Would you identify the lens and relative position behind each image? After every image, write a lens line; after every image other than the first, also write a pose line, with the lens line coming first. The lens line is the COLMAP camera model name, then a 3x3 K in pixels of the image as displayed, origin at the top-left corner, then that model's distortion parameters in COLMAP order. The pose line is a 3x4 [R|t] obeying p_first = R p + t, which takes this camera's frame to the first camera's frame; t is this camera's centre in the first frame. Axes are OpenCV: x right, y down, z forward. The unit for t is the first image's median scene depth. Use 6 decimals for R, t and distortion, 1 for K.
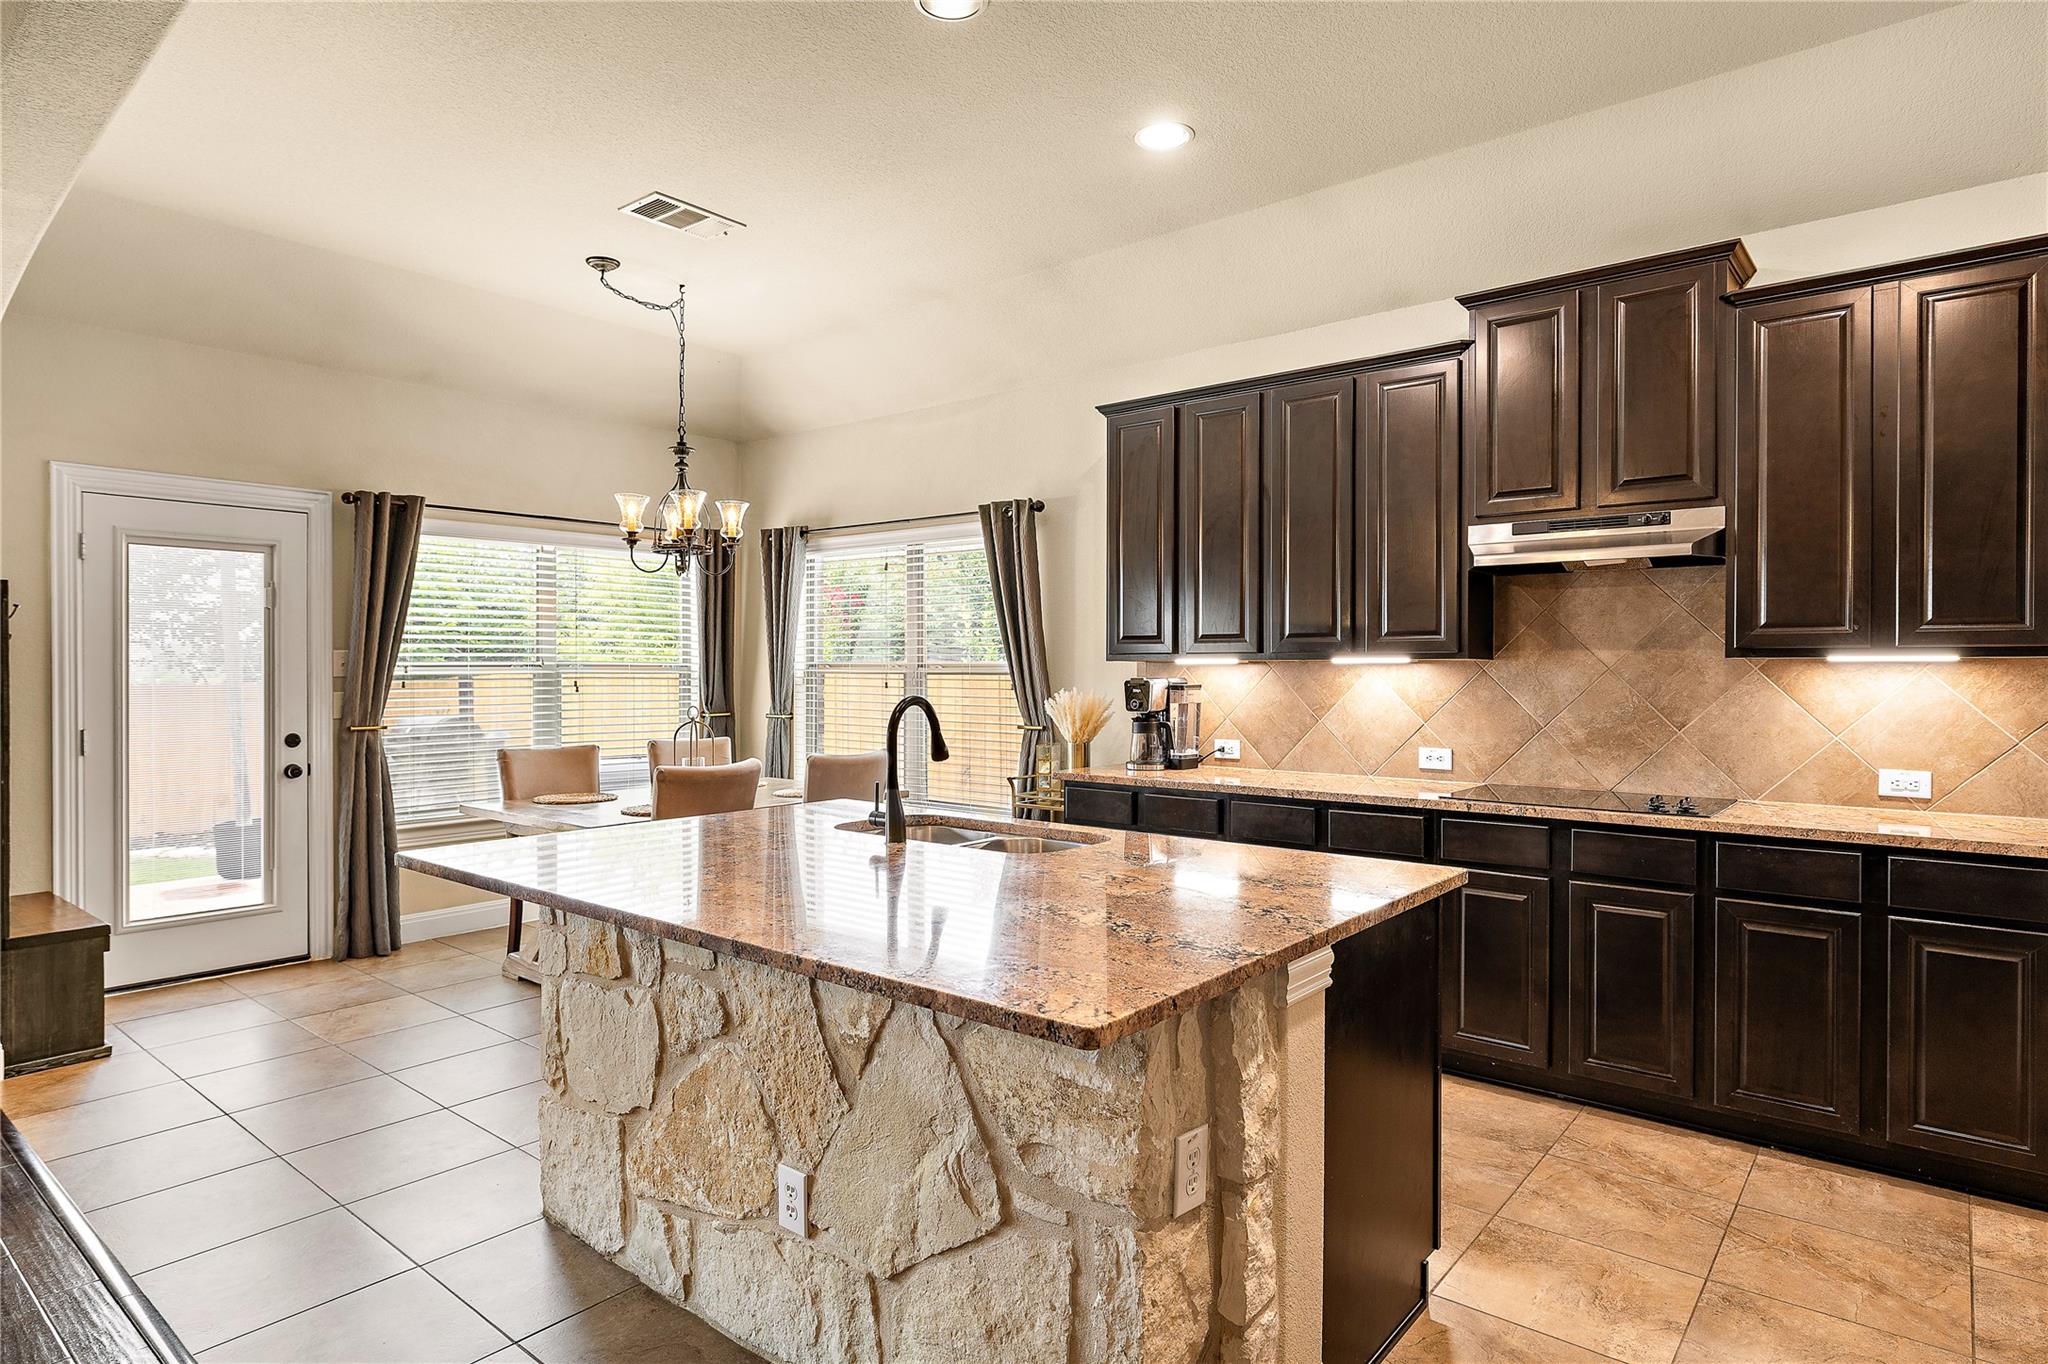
lens RADIAL K [[1135.6, 0, 1011.1], [0, 1135.6, 683.1], [0, 0, 1]] dist [-0.002163, 0.001124]
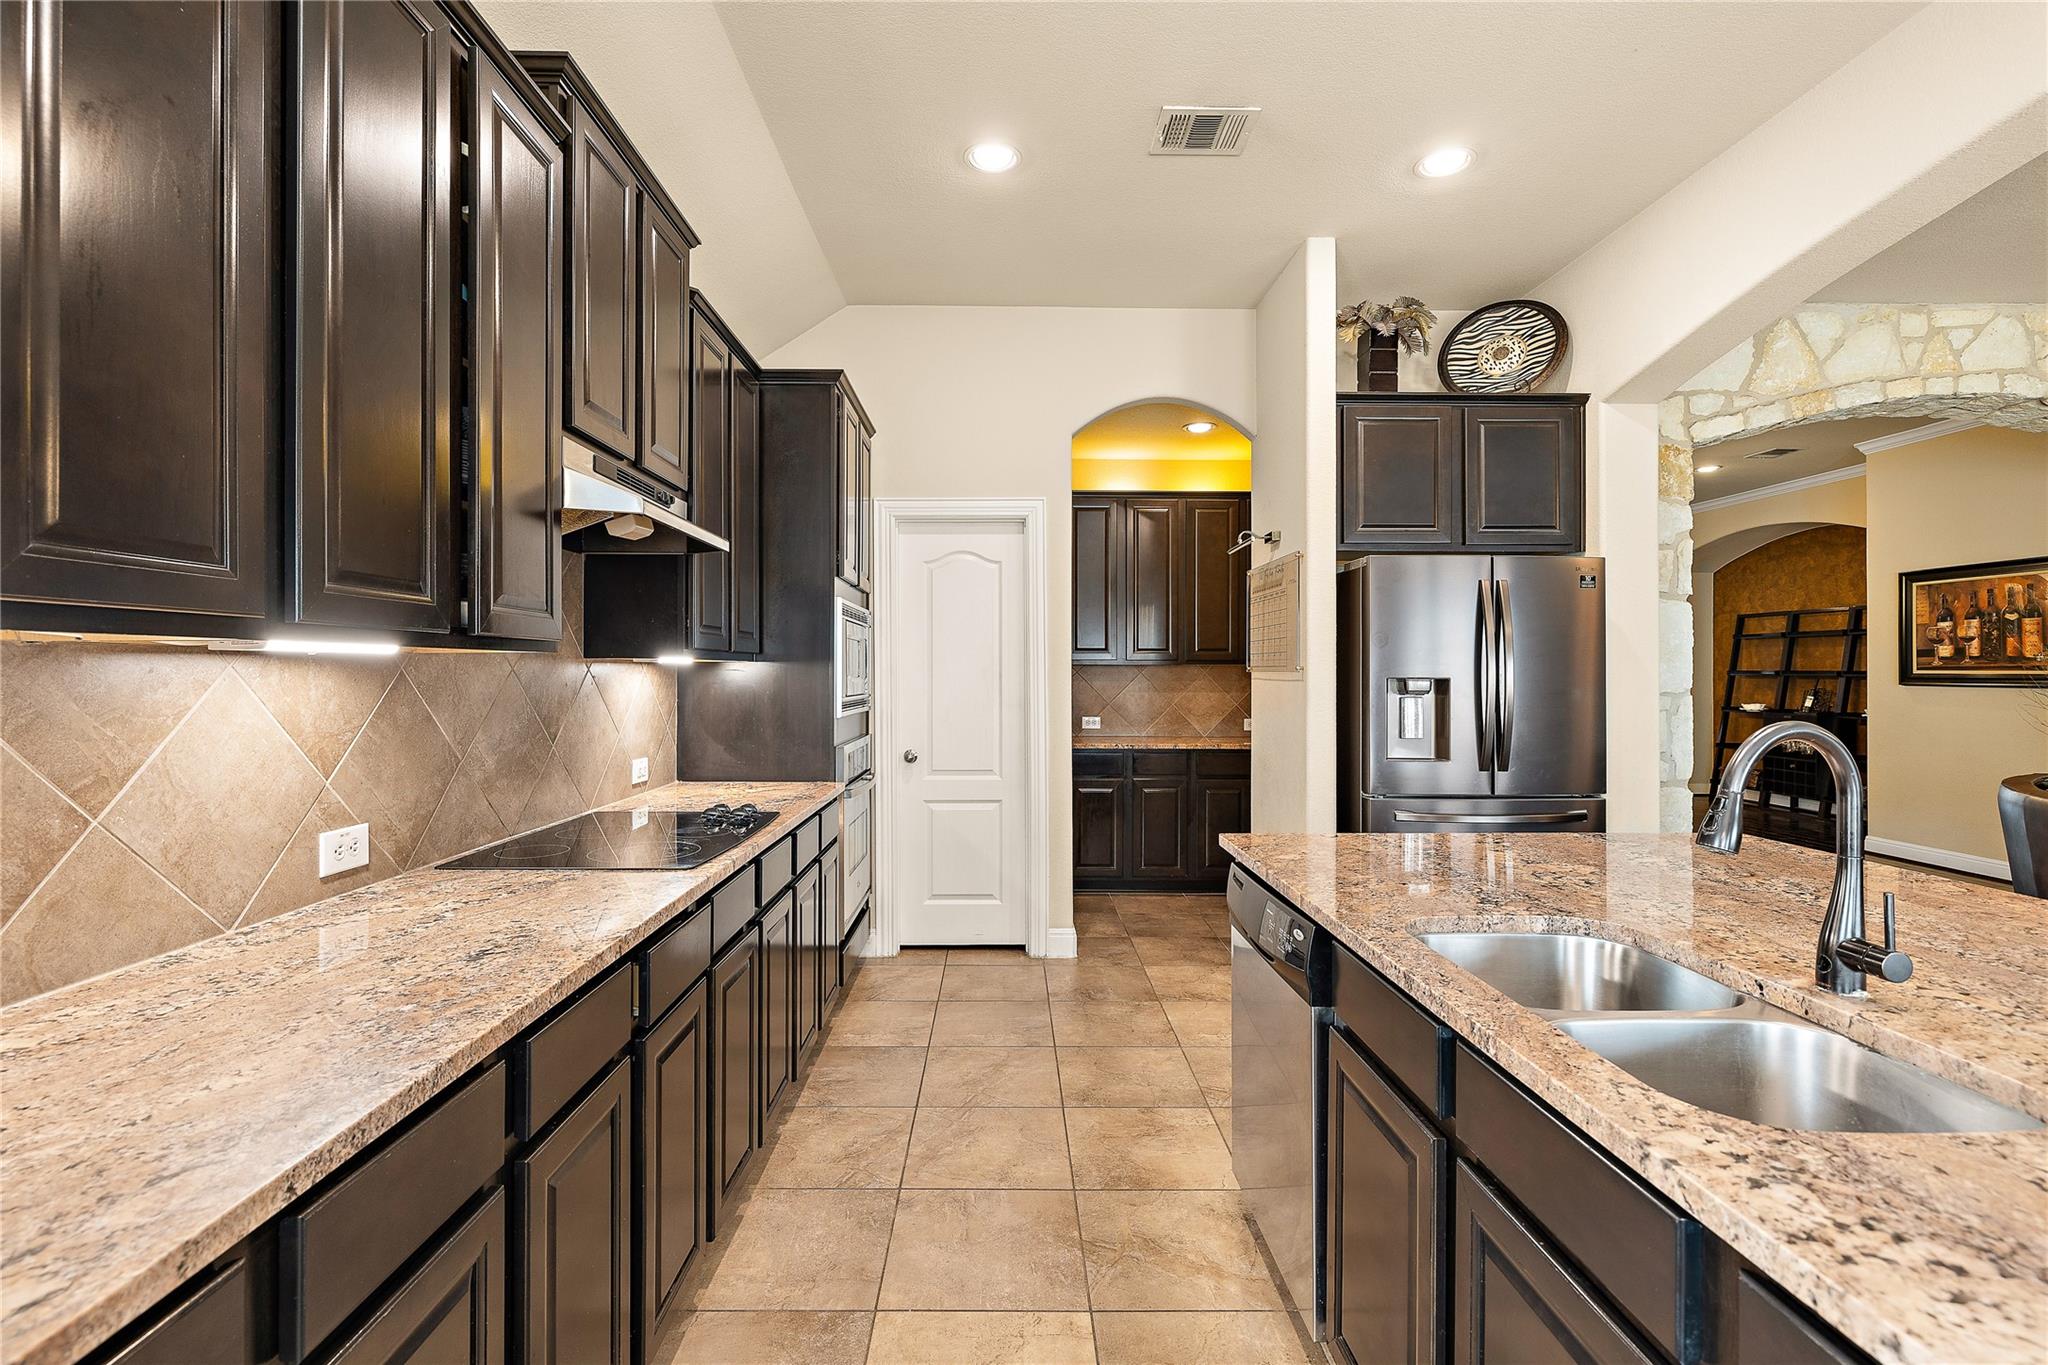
lens RADIAL K [[912.4, 0, 1016.1], [0, 912.4, 668.5], [0, 0, 1]] dist [-0.005788, 0.001486]
pose [[-0.652651, 0.001264, 0.757658, -0.112471], [0.006178, 0.999974, 0.003653, -0.011481], [-0.757633, 0.007065, -0.652642, 0.981189]]
